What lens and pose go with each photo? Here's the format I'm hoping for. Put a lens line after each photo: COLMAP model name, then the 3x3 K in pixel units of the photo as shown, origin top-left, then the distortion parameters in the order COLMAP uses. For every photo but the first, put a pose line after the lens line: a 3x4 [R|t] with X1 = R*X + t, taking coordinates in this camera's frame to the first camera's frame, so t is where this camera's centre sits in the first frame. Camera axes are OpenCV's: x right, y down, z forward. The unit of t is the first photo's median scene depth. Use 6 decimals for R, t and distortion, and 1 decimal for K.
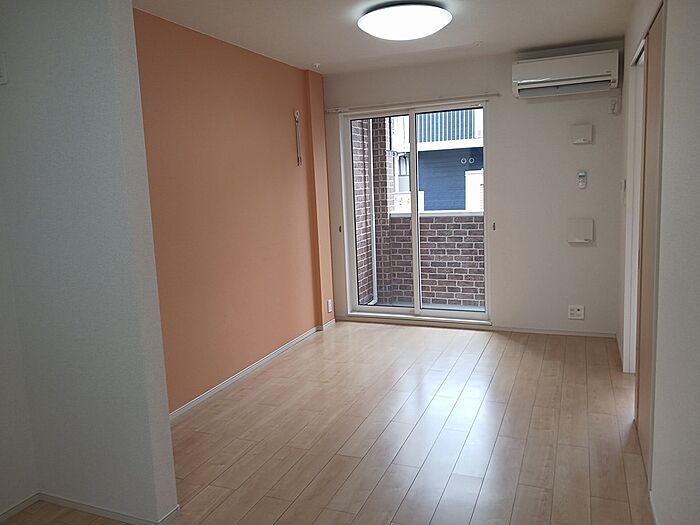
lens RADIAL K [[550.4, 0, 349.0], [0, 550.4, 262.2], [0, 0, 1]] dist [0.017013, -0.013082]
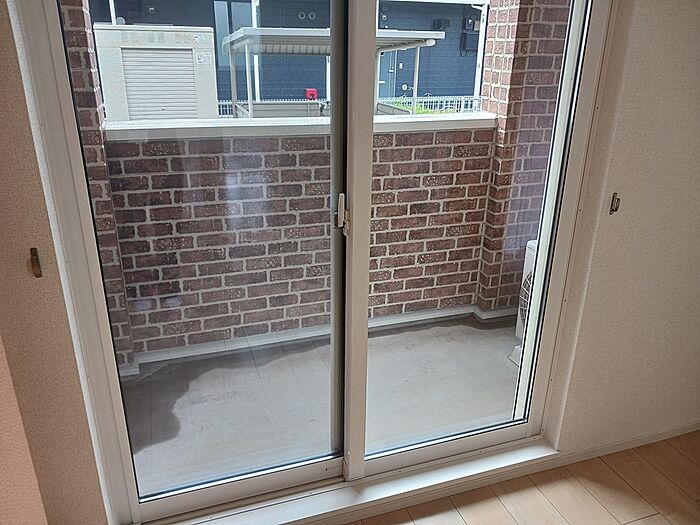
lens RADIAL K [[550.4, 0, 353.3], [0, 550.4, 261.8], [0, 0, 1]] dist [0.017013, -0.013082]
pose [[0.738039, -0.193981, 0.646274, -0.052664], [0.041573, 0.969039, 0.243384, -0.088236], [-0.673476, -0.152759, 0.723253, 0.638713]]
